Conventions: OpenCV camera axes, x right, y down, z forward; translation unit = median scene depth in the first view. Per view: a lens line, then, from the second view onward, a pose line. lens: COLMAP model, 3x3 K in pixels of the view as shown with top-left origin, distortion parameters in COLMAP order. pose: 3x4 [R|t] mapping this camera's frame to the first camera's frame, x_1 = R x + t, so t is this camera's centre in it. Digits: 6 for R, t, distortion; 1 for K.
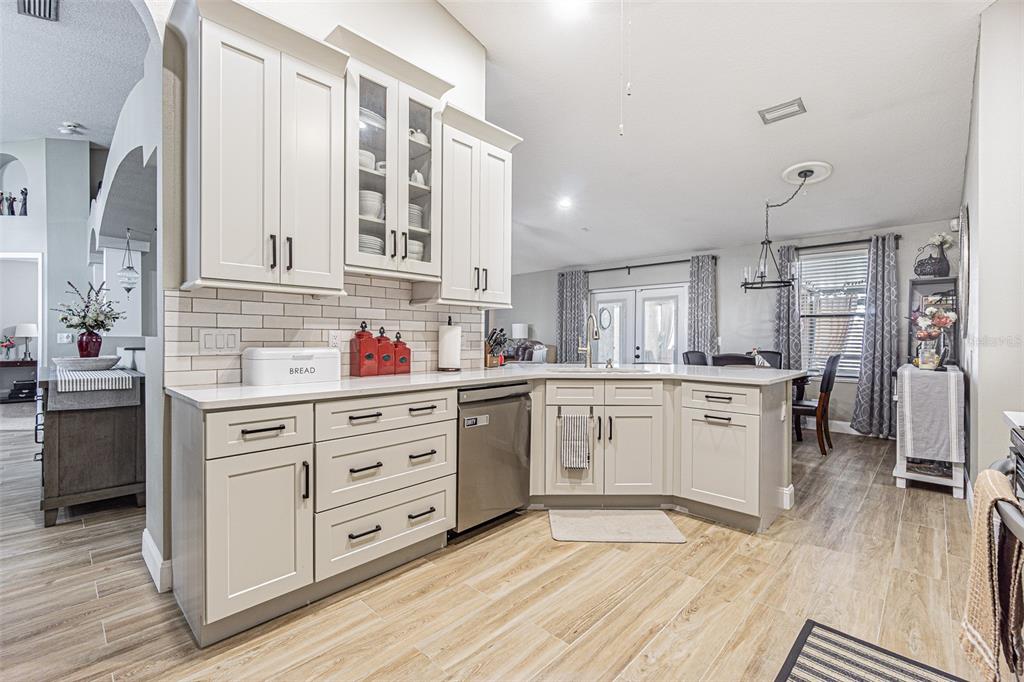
lens RADIAL K [[444.6, 0, 502.4], [0, 444.6, 342.1], [0, 0, 1]] dist [-0.005853, -0.001395]
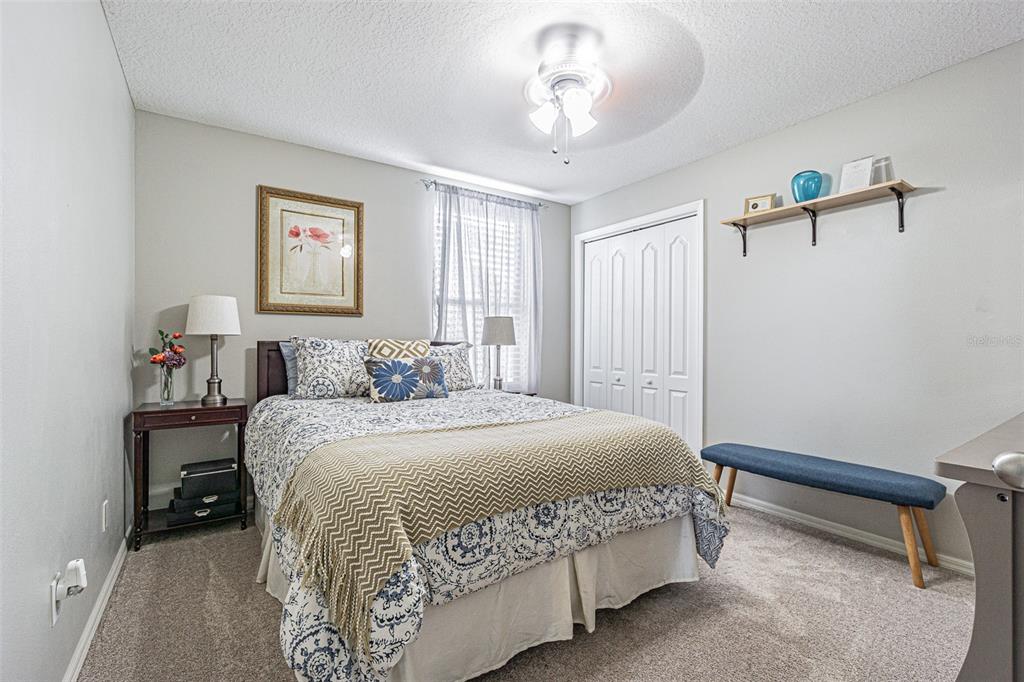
lens RADIAL K [[444.6, 0, 514.8], [0, 444.6, 339.3], [0, 0, 1]] dist [-0.005853, -0.001395]
pose [[0.977653, -0.000896, -0.210223, -2.445236], [-0.001103, 0.999955, -0.009390, -0.018053], [0.210222, 0.009412, 0.977608, 2.238042]]
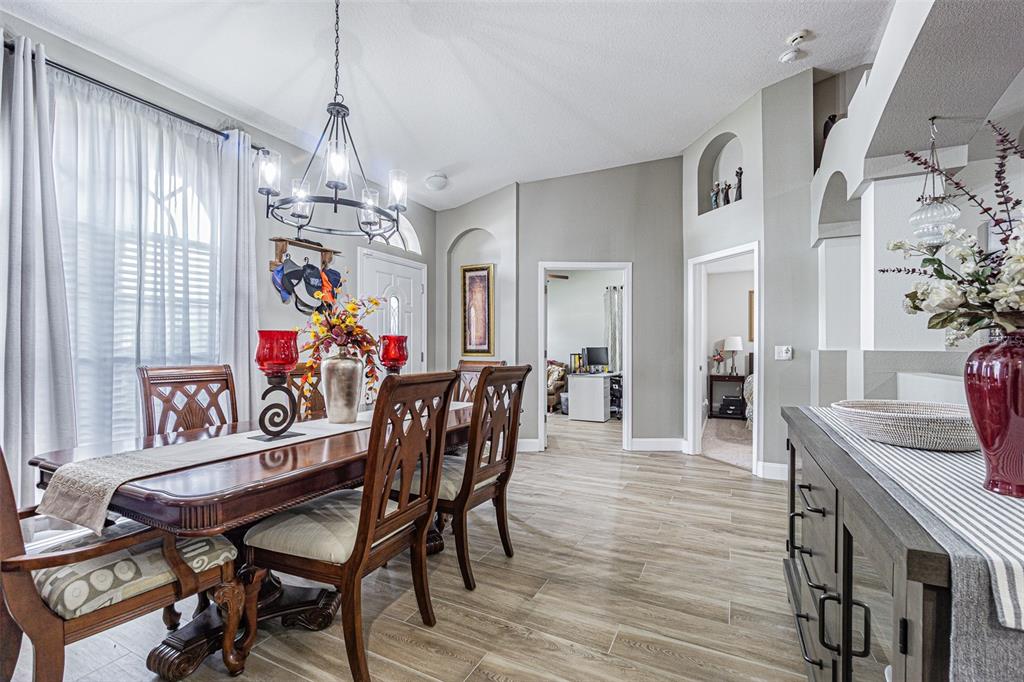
lens RADIAL K [[444.6, 0, 508.8], [0, 444.6, 350.1], [0, 0, 1]] dist [-0.005853, -0.001395]
pose [[0.294461, -0.002543, -0.955660, -0.949909], [-0.008514, 0.999950, -0.005284, -0.011728], [0.955625, 0.009692, 0.294425, 0.786428]]
